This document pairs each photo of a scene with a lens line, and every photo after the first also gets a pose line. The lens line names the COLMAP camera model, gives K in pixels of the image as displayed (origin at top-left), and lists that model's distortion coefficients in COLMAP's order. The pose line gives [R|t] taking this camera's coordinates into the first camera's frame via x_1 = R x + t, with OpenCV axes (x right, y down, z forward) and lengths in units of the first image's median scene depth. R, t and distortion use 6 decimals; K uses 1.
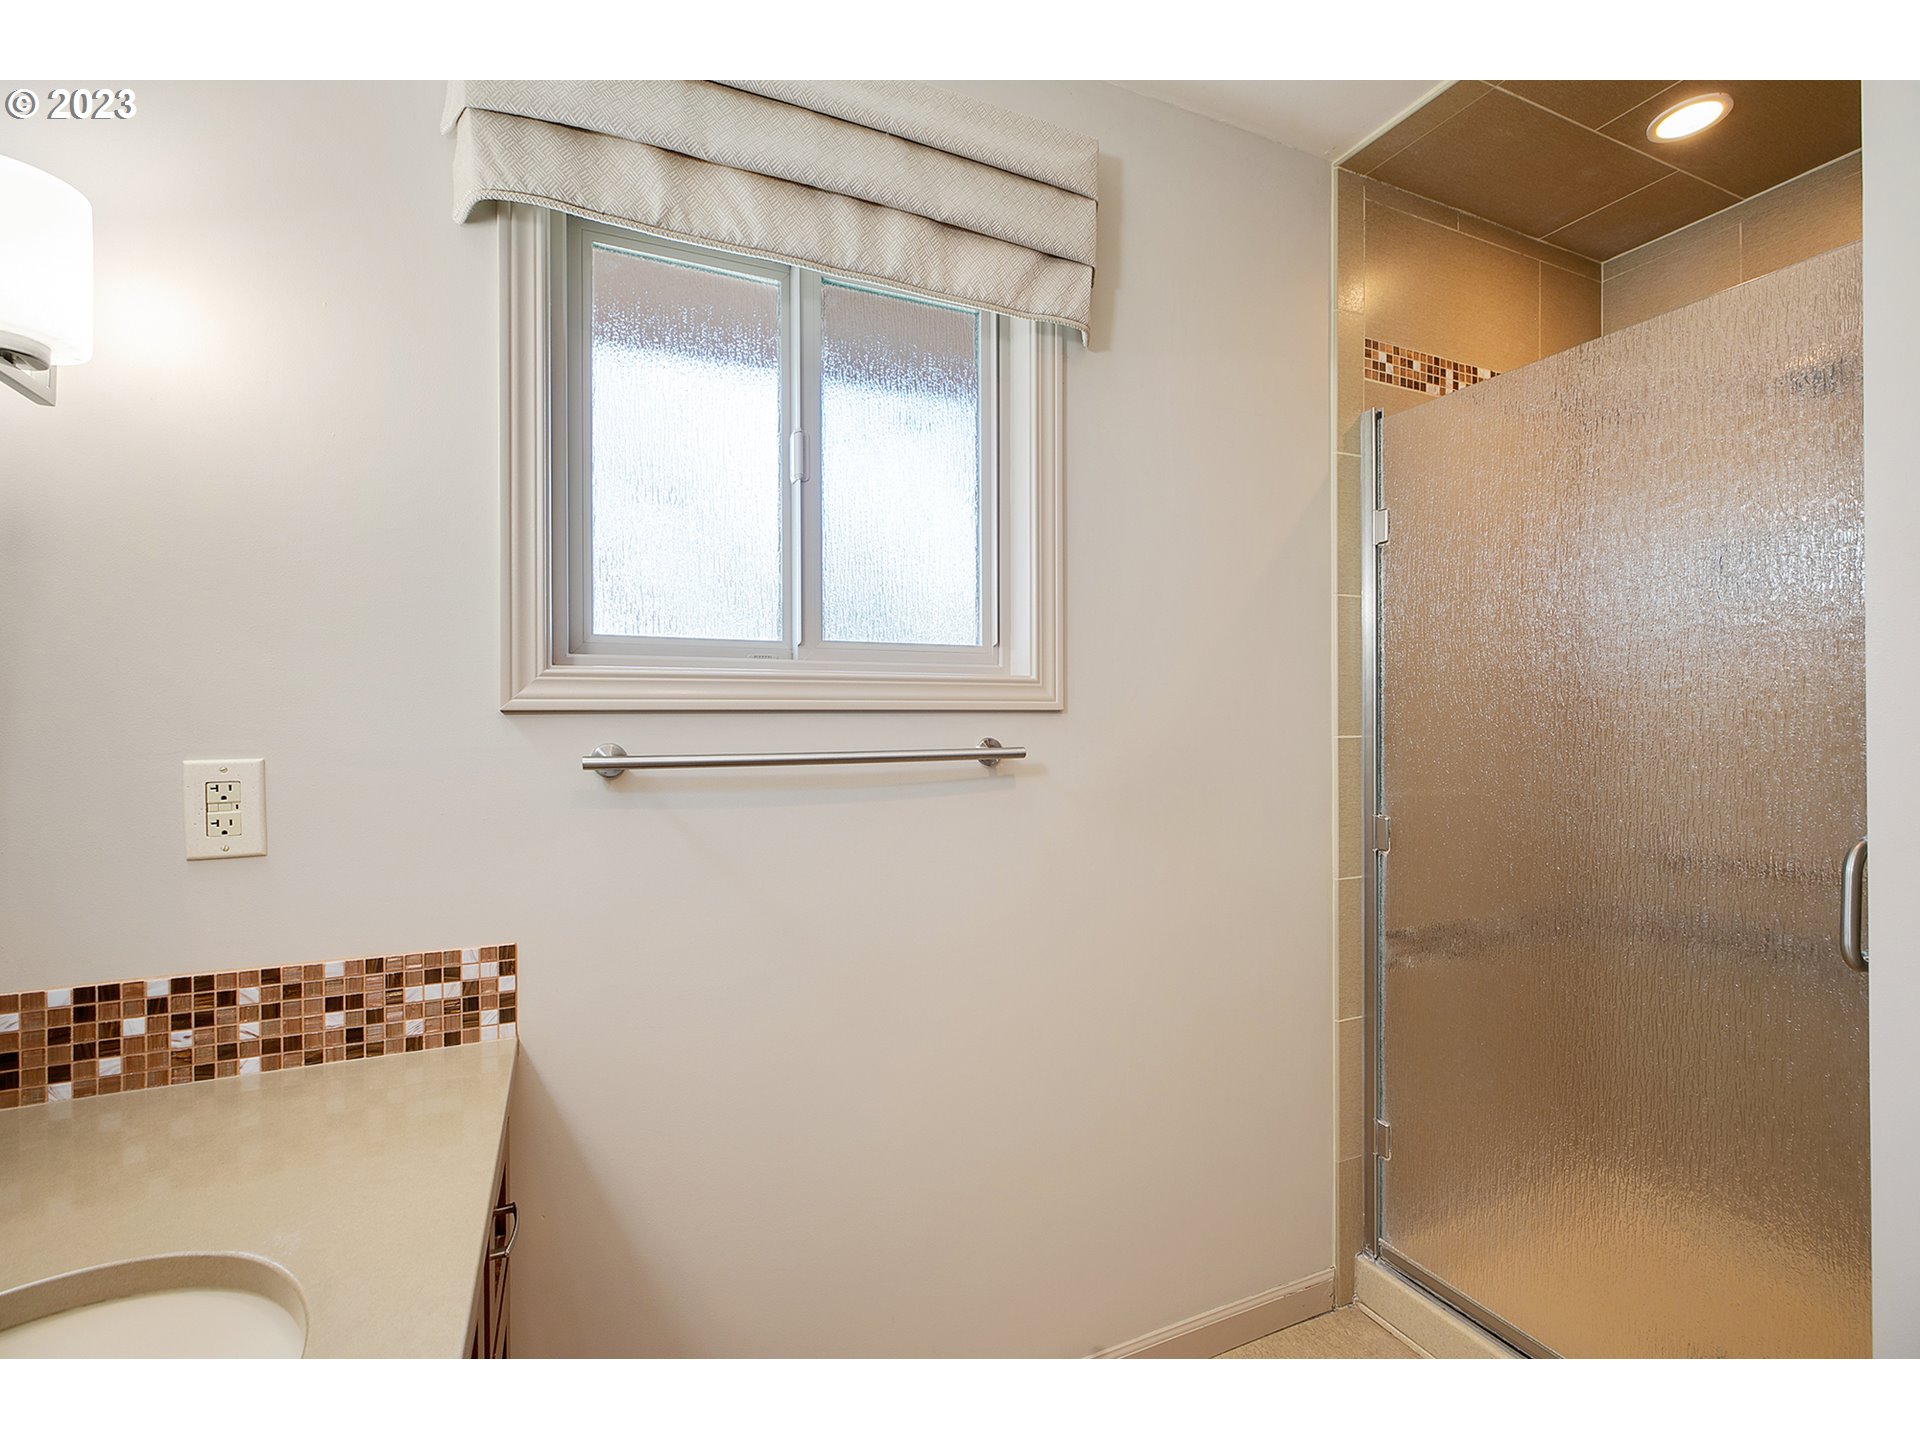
lens RADIAL K [[867.5, 0, 966.3], [0, 867.5, 719.3], [0, 0, 1]] dist [-0.000227, 0.000210]
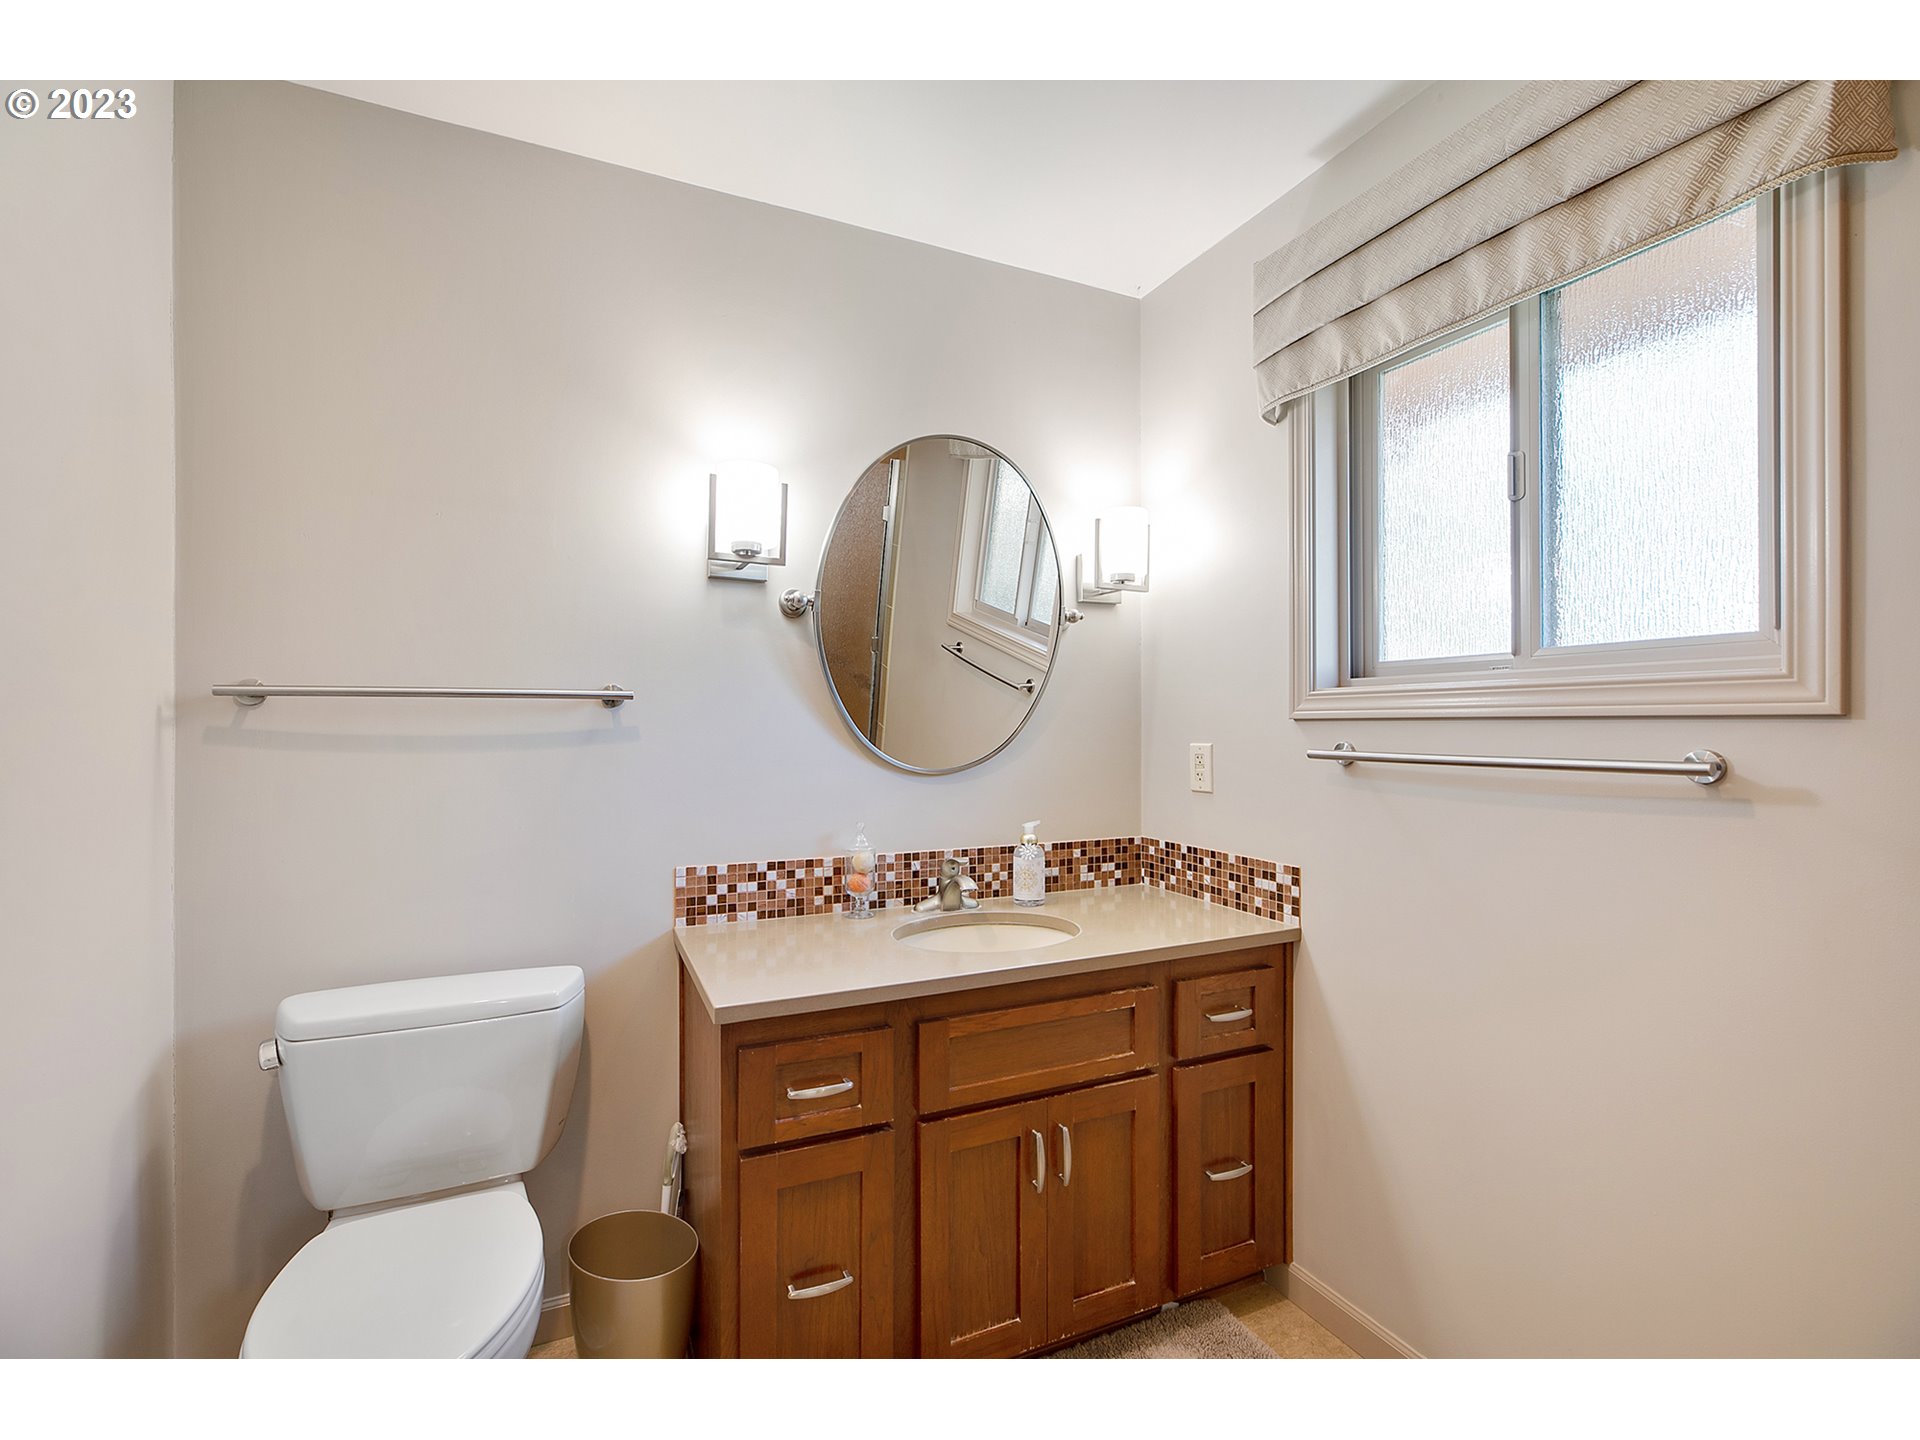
lens RADIAL K [[867.5, 0, 964.4], [0, 867.5, 719.8], [0, 0, 1]] dist [-0.000227, 0.000210]
pose [[0.000007, 0.000410, -1.000000, 1.053356], [0.000253, 1.000000, 0.000410, -0.009214], [1.000000, -0.000253, 0.000007, 0.395211]]
